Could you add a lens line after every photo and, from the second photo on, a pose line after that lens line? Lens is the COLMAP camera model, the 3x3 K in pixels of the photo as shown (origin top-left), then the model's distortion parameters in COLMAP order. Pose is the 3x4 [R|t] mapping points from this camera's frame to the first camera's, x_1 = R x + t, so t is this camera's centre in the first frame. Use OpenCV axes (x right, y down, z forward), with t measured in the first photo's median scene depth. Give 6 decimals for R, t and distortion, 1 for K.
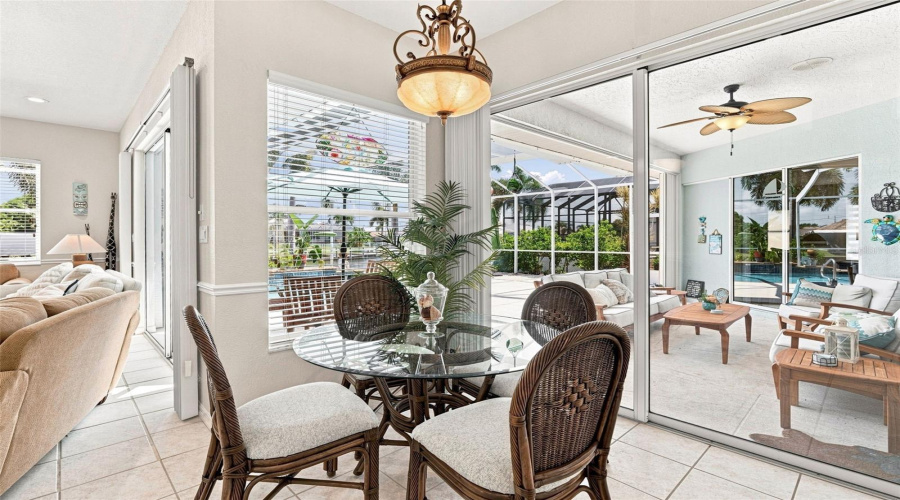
lens RADIAL K [[409.7, 0, 450.5], [0, 409.7, 241.8], [0, 0, 1]] dist [-0.001137, -0.000267]
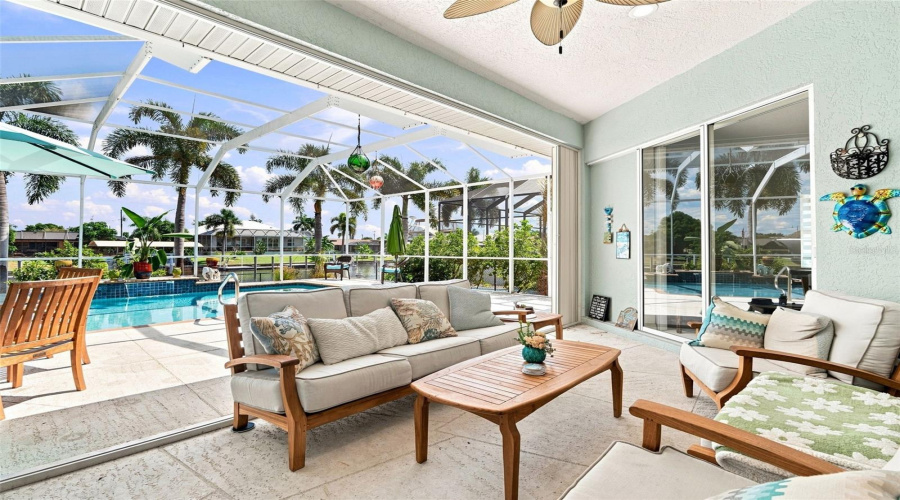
lens RADIAL K [[409.7, 0, 452.3], [0, 409.7, 242.5], [0, 0, 1]] dist [-0.001137, -0.000267]
pose [[0.998729, 0.003772, 0.050262, 0.318085], [-0.002707, 0.999771, -0.021233, 0.017978], [-0.050330, 0.021070, 0.998510, 0.308274]]
